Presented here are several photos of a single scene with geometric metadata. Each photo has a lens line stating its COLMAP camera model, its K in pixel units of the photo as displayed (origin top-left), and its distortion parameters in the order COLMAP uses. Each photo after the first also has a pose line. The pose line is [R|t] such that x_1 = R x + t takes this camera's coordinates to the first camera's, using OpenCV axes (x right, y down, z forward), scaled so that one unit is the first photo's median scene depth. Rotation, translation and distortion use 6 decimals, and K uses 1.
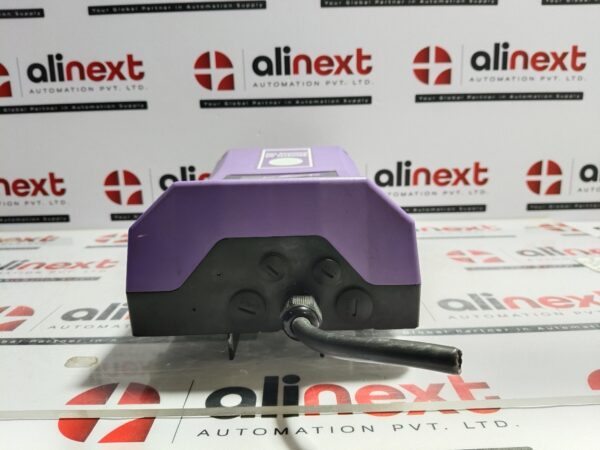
lens RADIAL K [[448.6, 0, 298.6], [0, 448.6, 228.1], [0, 0, 1]] dist [-0.037149, -0.030342]
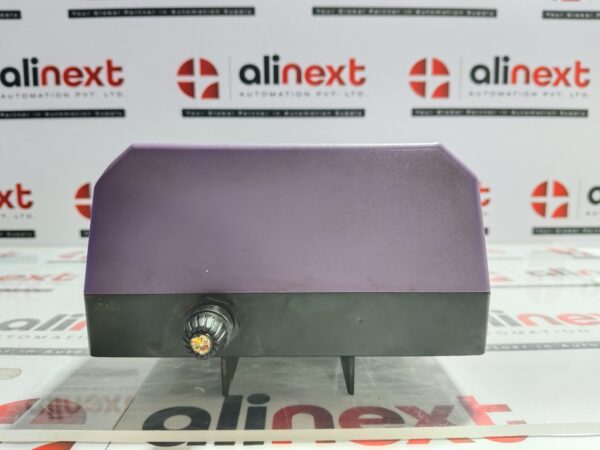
lens RADIAL K [[448.6, 0, 300.4], [0, 448.6, 234.1], [0, 0, 1]] dist [-0.037149, -0.030342]
pose [[0.999747, 0.018350, 0.013030, 0.020123], [-0.017030, 0.995325, -0.095066, 0.060769], [-0.014714, 0.094820, 0.995386, 0.094122]]
